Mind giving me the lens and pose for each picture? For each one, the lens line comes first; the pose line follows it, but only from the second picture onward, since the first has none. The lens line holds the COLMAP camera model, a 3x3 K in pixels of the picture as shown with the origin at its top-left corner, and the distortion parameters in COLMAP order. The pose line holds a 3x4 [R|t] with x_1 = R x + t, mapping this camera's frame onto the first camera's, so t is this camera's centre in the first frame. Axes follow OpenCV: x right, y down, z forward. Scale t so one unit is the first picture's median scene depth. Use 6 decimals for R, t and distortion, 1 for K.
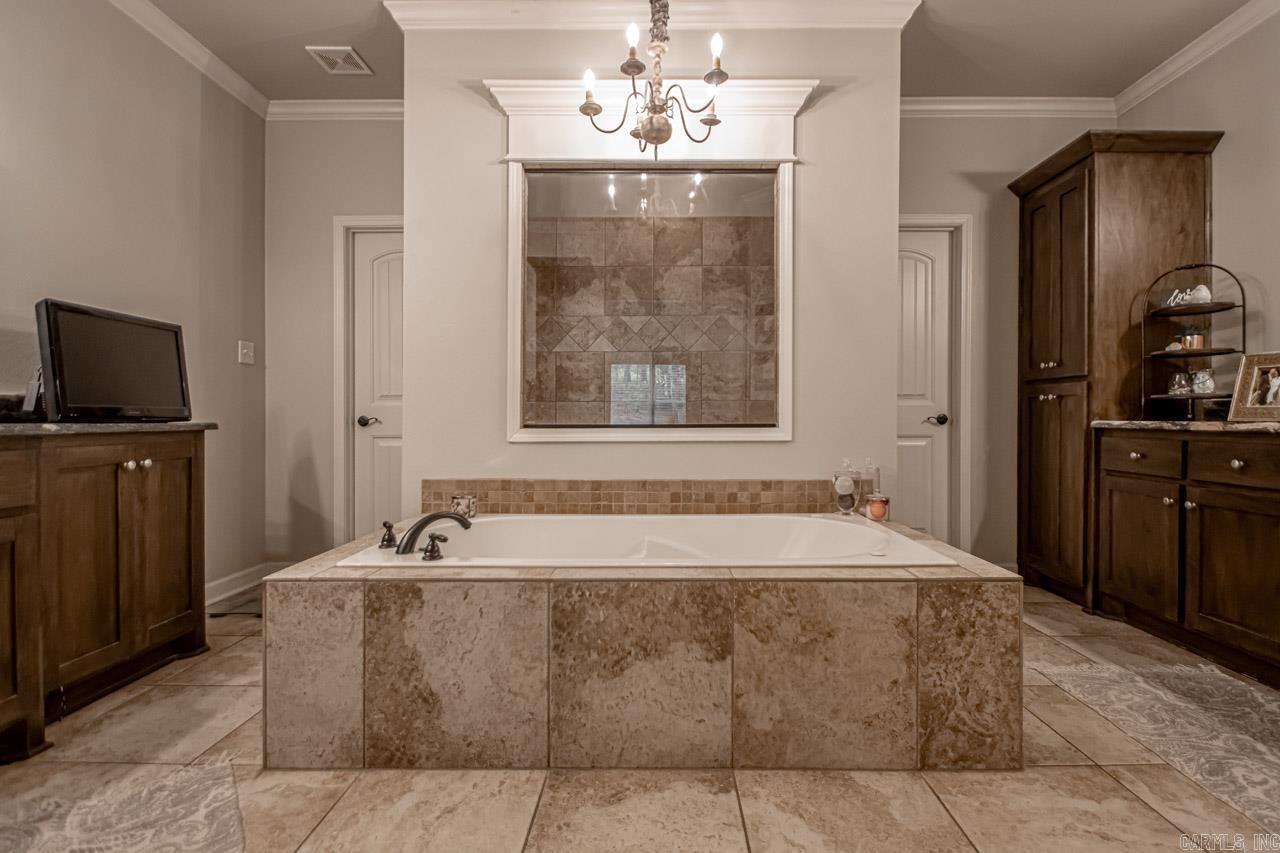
lens RADIAL K [[627.1, 0, 673.8], [0, 627.1, 426.1], [0, 0, 1]] dist [0.018284, -0.023051]
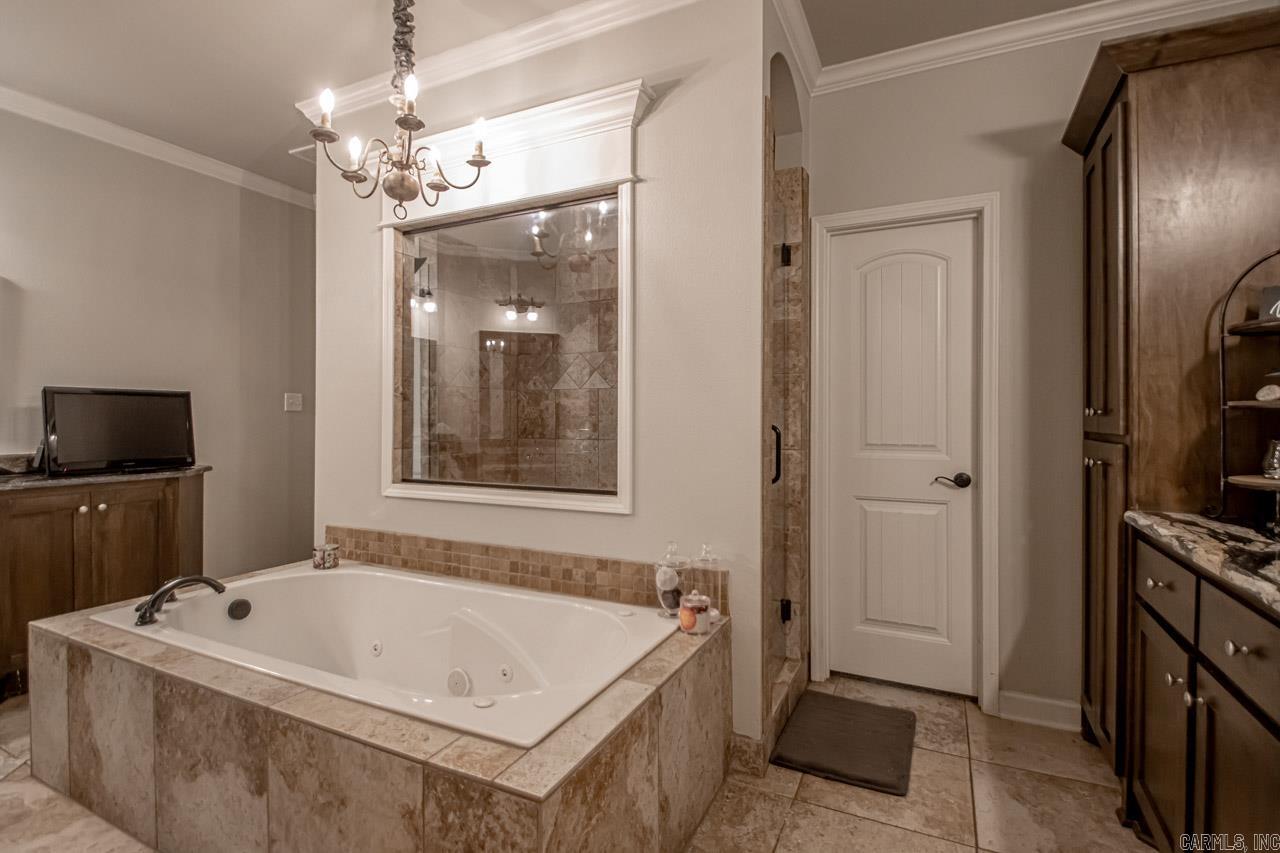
lens RADIAL K [[614.0, 0, 638.0], [0, 614.0, 421.4], [0, 0, 1]] dist [0.018813, -0.021292]
pose [[0.890450, 0.007403, -0.455020, 0.571489], [-0.010857, 0.999929, -0.004978, -0.096747], [0.454951, 0.009373, 0.890467, 0.277953]]
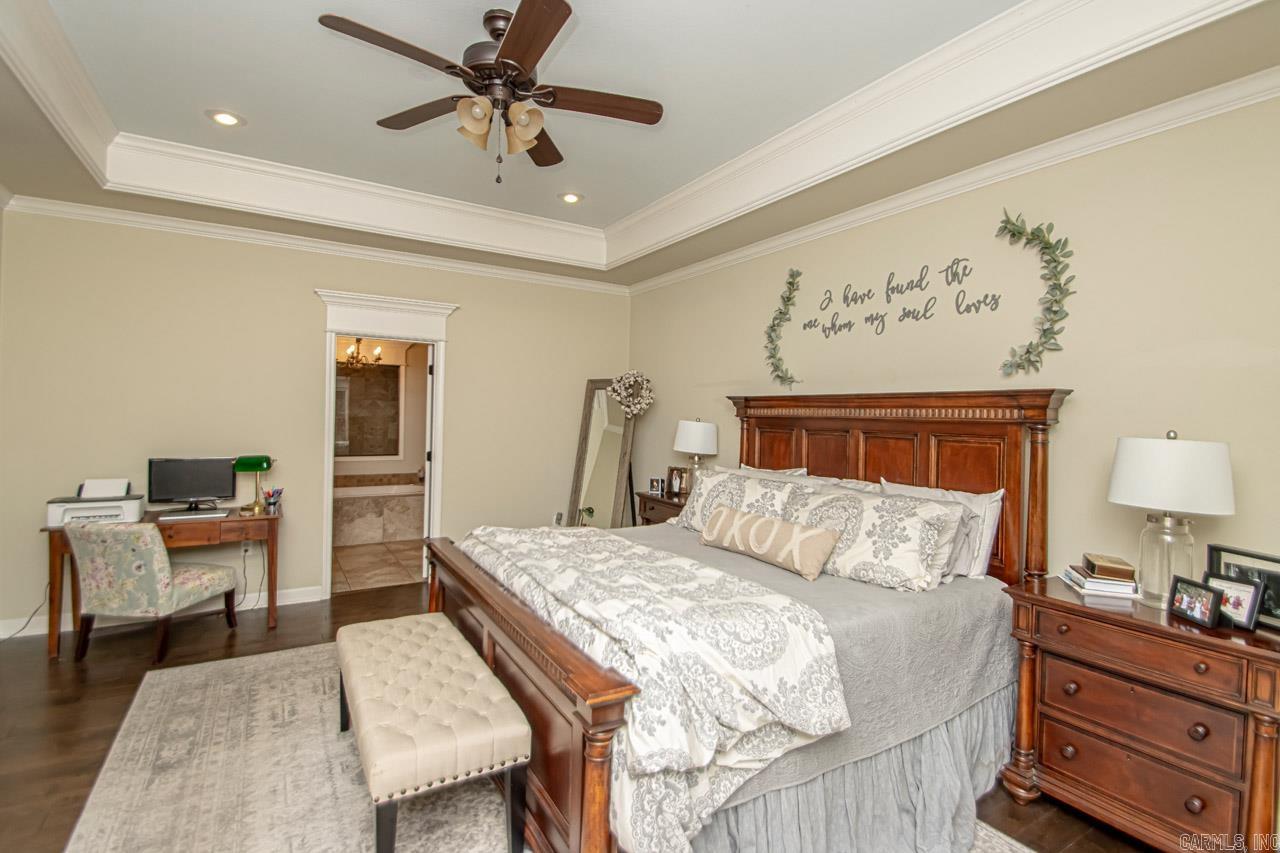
lens RADIAL K [[579.5, 0, 673.4], [0, 579.5, 427.2], [0, 0, 1]] dist [0.030810, -0.016870]
pose [[0.836092, 0.008818, 0.548518, -0.260916], [-0.015838, 0.999842, 0.008068, -0.175825], [-0.548360, -0.015433, 0.836100, -2.014675]]
